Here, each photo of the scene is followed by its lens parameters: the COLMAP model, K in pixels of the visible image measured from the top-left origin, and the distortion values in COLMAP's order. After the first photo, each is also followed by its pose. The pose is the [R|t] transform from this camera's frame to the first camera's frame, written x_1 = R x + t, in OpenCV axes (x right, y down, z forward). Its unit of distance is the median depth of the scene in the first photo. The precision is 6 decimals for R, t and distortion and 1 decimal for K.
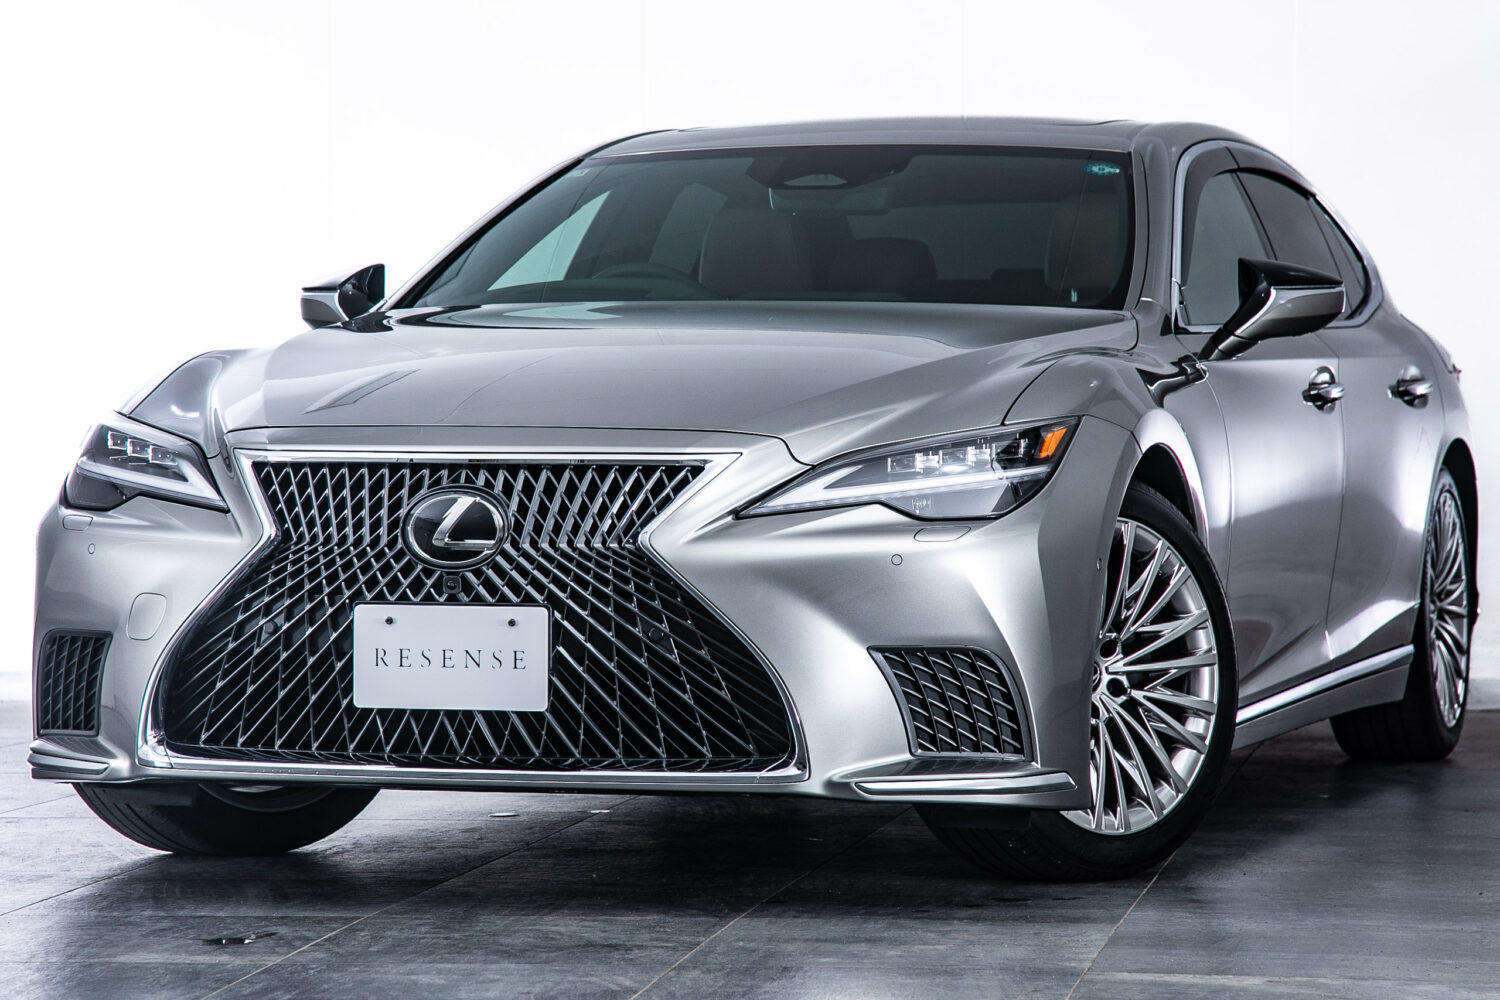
lens RADIAL K [[3661.9, 0, 699.1], [0, 3661.9, 498.5], [0, 0, 1]] dist [0.536182, 0.254878]
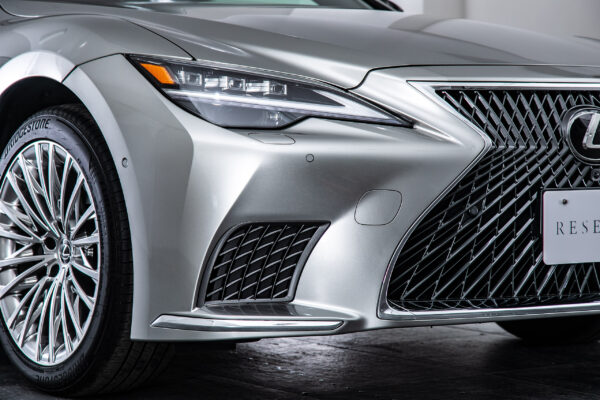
lens RADIAL K [[1464.8, 0, 279.6], [0, 1464.8, 199.4], [0, 0, 1]] dist [0.536182, 0.254878]
pose [[0.629582, -0.037778, 0.776015, -0.599991], [0.013872, 0.999205, 0.037388, 0.009266], [-0.776810, -0.012774, 0.629605, 0.722985]]
